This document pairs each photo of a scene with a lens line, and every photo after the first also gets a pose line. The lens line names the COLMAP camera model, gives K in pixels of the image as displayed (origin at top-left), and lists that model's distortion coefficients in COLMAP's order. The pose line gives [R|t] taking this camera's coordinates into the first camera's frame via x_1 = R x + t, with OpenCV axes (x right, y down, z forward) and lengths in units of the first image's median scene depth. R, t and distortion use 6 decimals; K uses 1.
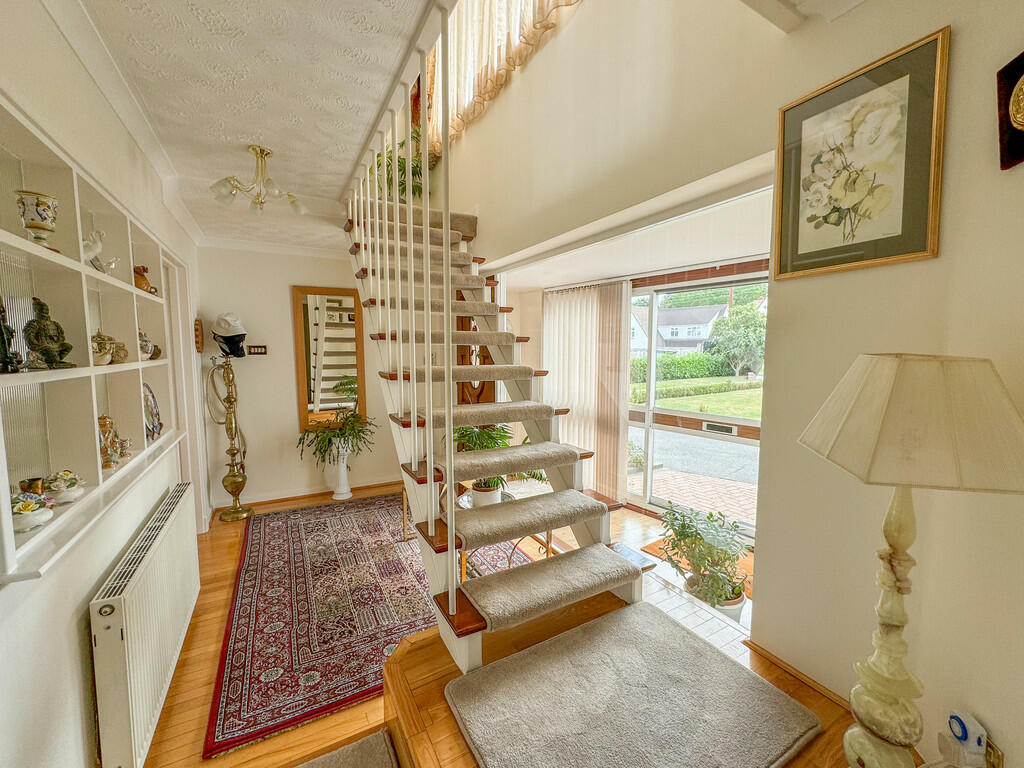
lens RADIAL K [[415.5, 0, 507.8], [0, 415.5, 380.8], [0, 0, 1]] dist [-0.003475, 0.000706]
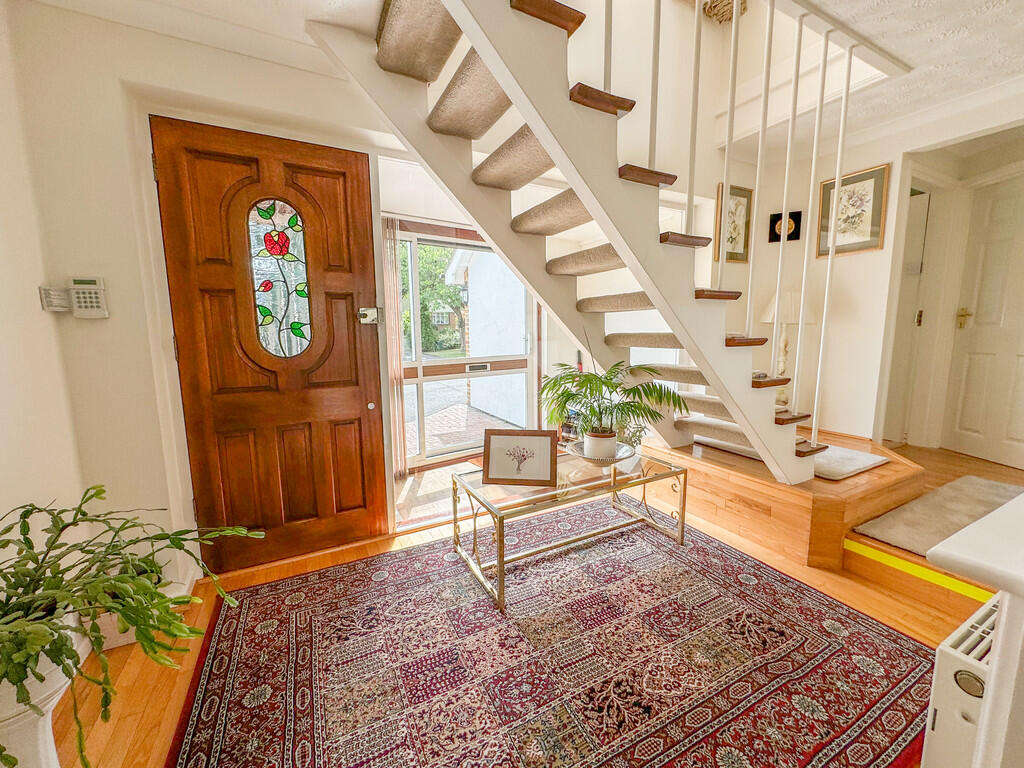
lens RADIAL K [[415.5, 0, 510.4], [0, 415.5, 385.2], [0, 0, 1]] dist [-0.003475, 0.000706]
pose [[0.019243, -0.133619, 0.990846, -1.017264], [0.086788, 0.987512, 0.131484, 0.019726], [-0.996041, 0.083463, 0.030599, 1.267952]]
